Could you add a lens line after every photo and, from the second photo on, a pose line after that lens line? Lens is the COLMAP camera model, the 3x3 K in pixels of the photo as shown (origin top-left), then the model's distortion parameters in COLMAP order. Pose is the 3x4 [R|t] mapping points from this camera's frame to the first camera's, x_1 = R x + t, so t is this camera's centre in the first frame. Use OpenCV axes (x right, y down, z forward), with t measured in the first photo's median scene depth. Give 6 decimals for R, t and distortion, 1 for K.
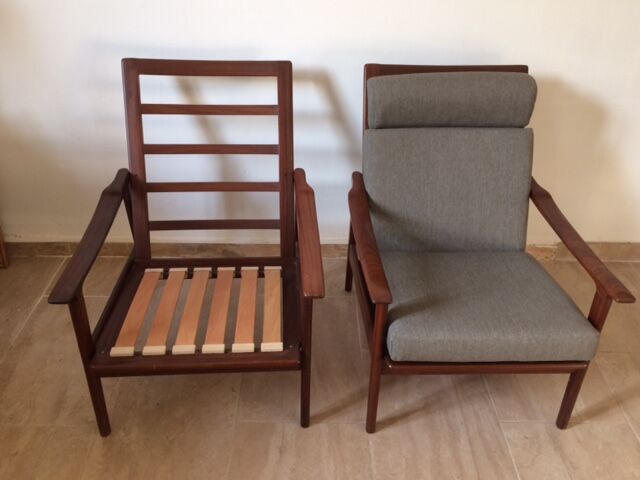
lens RADIAL K [[551.1, 0, 320.3], [0, 551.1, 245.2], [0, 0, 1]] dist [0.051570, -0.059471]
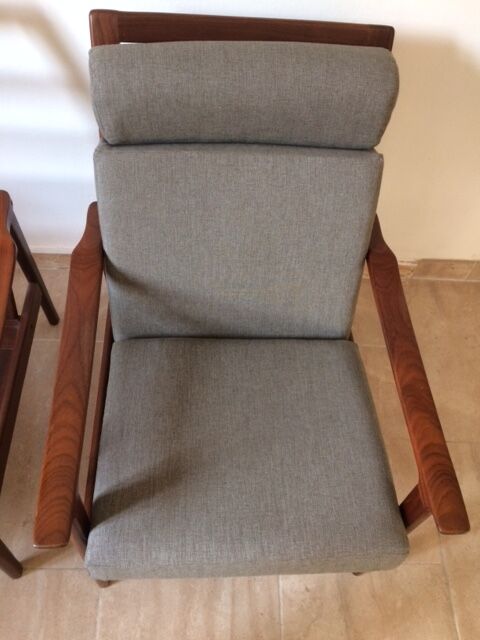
lens RADIAL K [[551.1, 0, 240.9], [0, 551.1, 321.6], [0, 0, 1]] dist [0.051570, -0.059471]
pose [[0.998422, 0.030965, 0.046857, 0.223141], [-0.046679, 0.921439, 0.385708, -0.283507], [-0.031232, -0.387286, 0.921430, 0.422727]]
